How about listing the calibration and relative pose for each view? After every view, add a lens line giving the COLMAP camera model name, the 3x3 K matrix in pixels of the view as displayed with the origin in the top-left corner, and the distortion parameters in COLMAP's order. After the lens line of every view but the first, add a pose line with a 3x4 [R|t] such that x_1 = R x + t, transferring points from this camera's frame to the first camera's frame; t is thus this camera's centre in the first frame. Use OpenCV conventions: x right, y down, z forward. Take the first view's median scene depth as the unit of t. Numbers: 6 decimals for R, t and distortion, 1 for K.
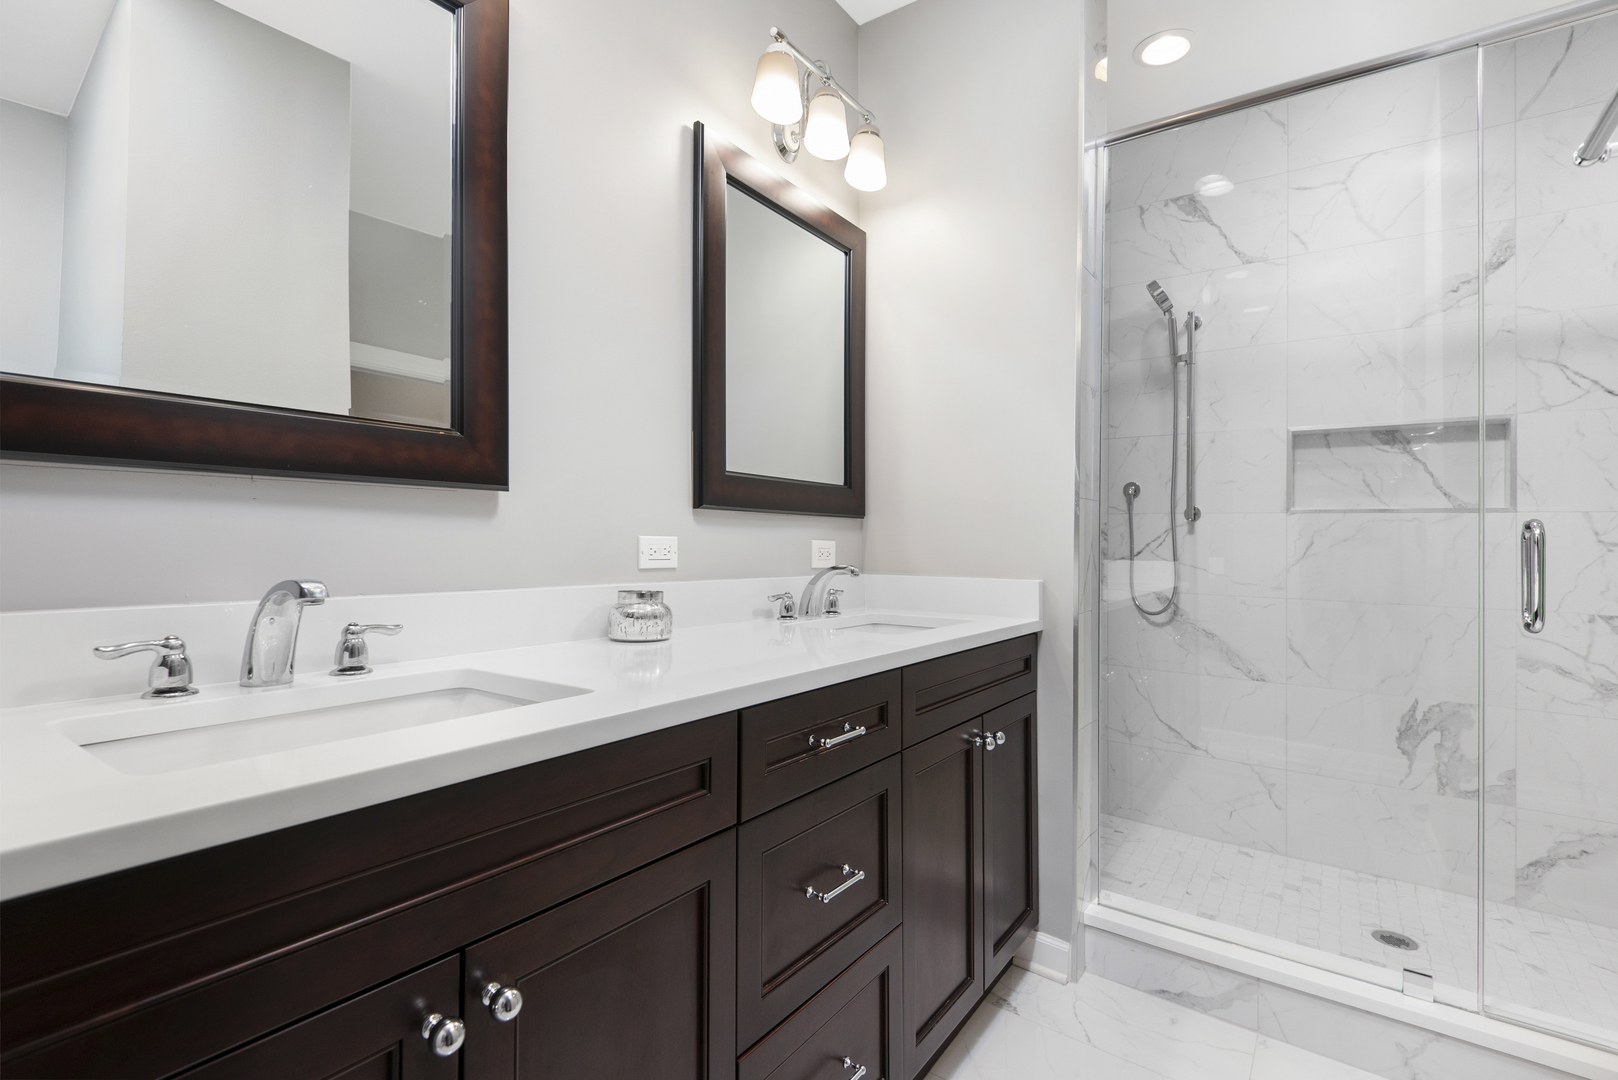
lens RADIAL K [[753.4, 0, 814.0], [0, 753.4, 537.4], [0, 0, 1]] dist [-0.002590, -0.002059]
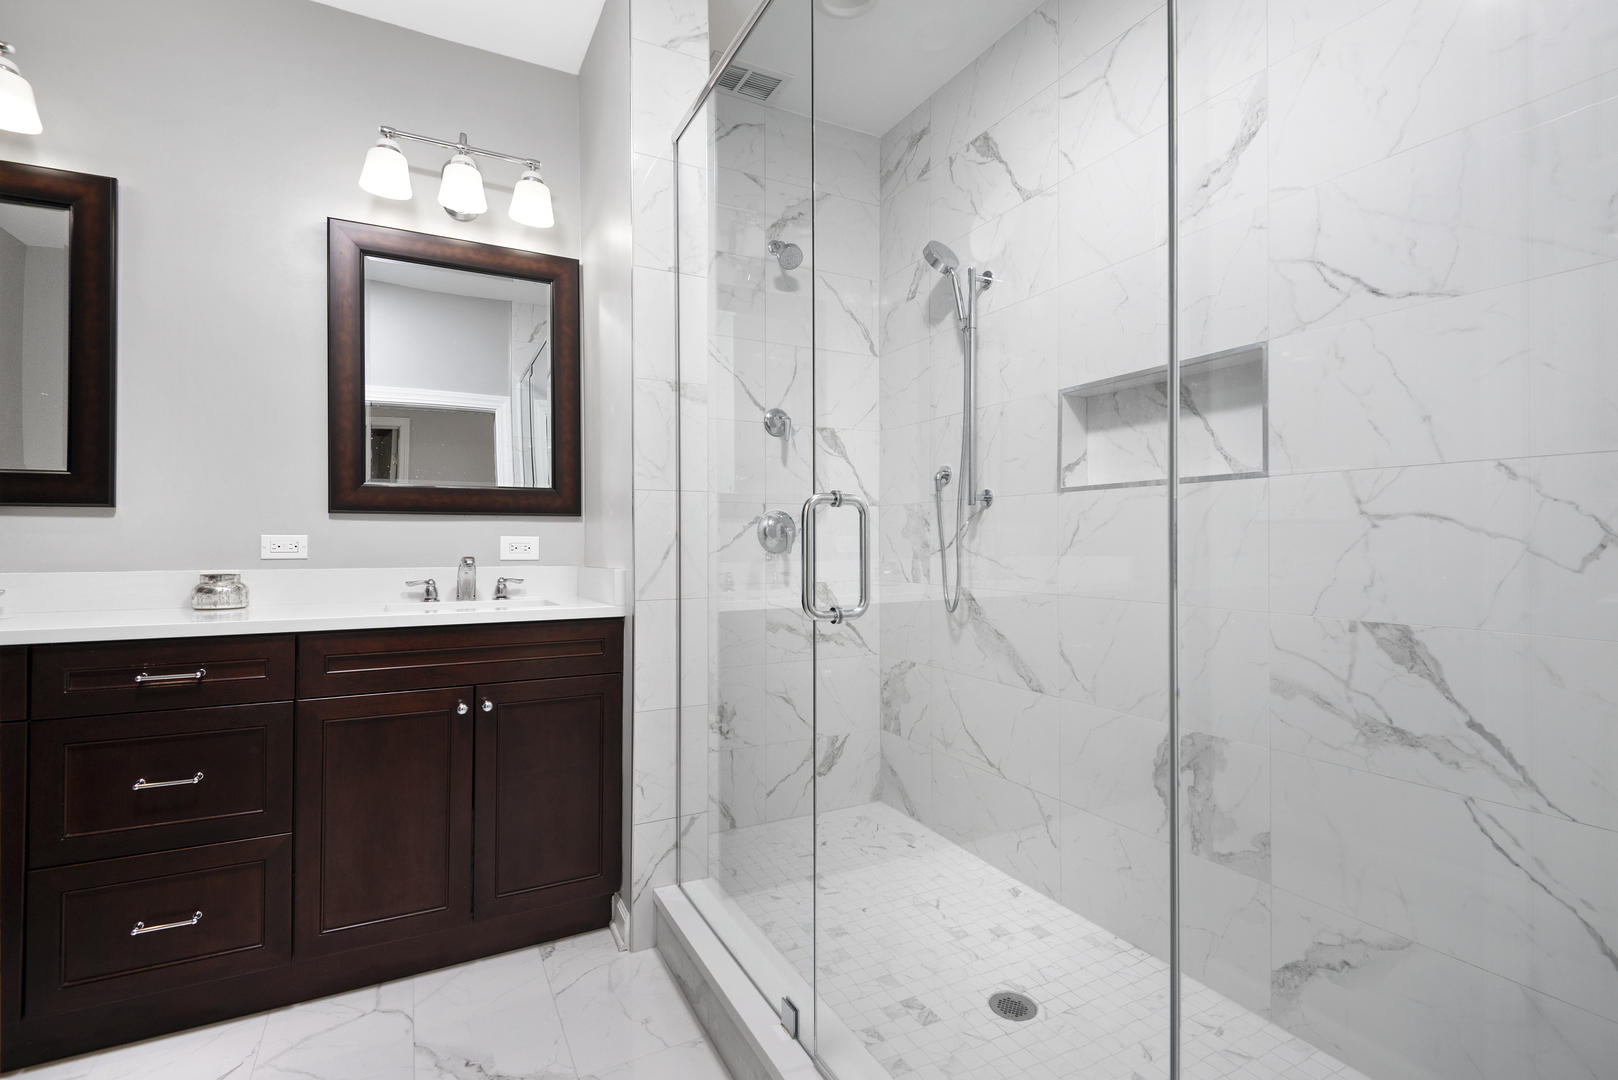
lens RADIAL K [[753.4, 0, 813.5], [0, 753.4, 546.3], [0, 0, 1]] dist [-0.002590, -0.002059]
pose [[0.887880, -0.016055, -0.459795, 0.900189], [0.019208, 0.999813, 0.002181, 0.023953], [0.459674, -0.010769, 0.888022, 0.159848]]
